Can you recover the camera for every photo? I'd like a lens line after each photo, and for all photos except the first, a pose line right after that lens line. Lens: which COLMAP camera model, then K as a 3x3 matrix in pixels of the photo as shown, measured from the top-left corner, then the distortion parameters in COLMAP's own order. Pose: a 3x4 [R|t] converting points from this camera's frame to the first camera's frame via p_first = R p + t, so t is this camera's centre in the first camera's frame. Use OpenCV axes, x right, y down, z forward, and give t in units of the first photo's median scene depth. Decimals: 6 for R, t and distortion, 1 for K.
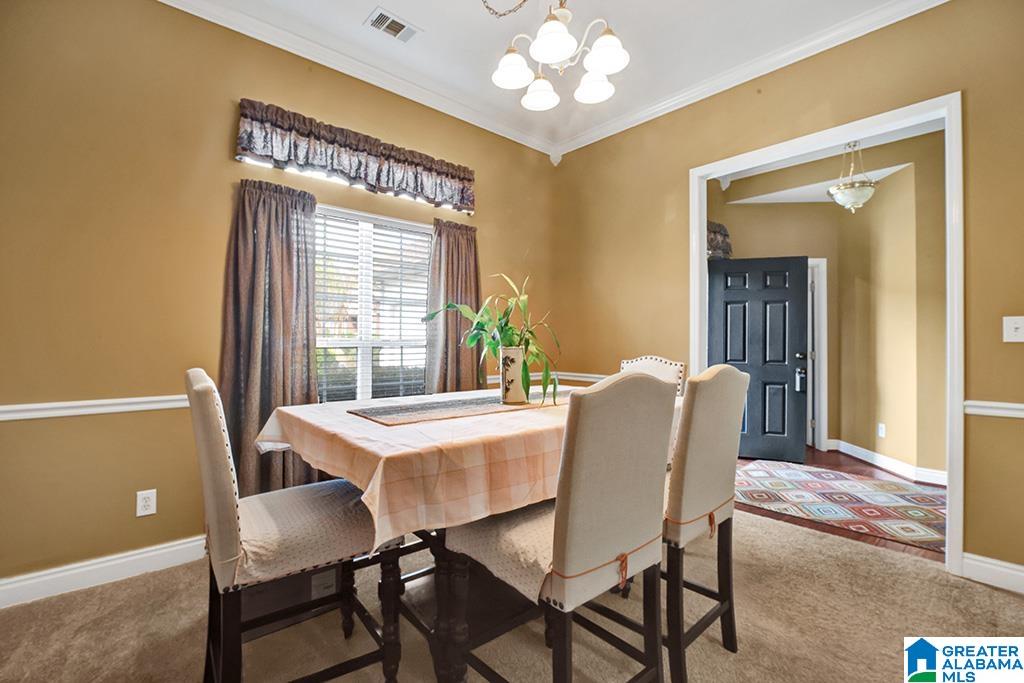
lens RADIAL K [[455.4, 0, 509.1], [0, 455.4, 344.0], [0, 0, 1]] dist [-0.003358, -0.000955]
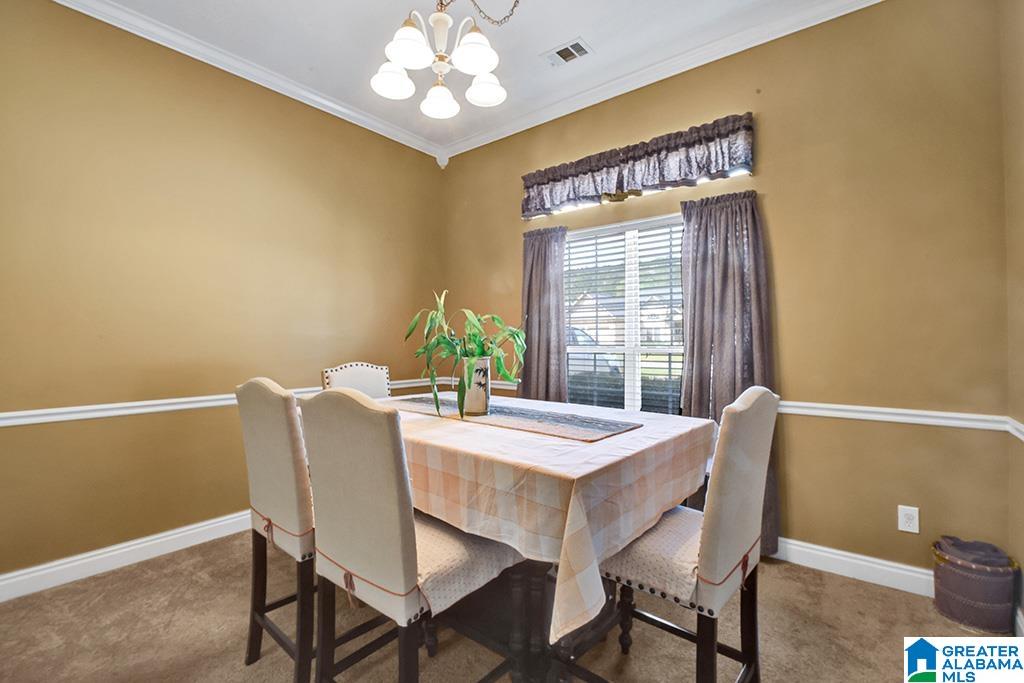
lens RADIAL K [[455.4, 0, 509.1], [0, 455.4, 344.0], [0, 0, 1]] dist [-0.003358, -0.000955]
pose [[0.166466, -0.006096, -0.986028, 0.674120], [-0.011710, 0.999898, -0.008159, -0.002515], [0.985978, 0.012905, 0.166378, 0.601551]]
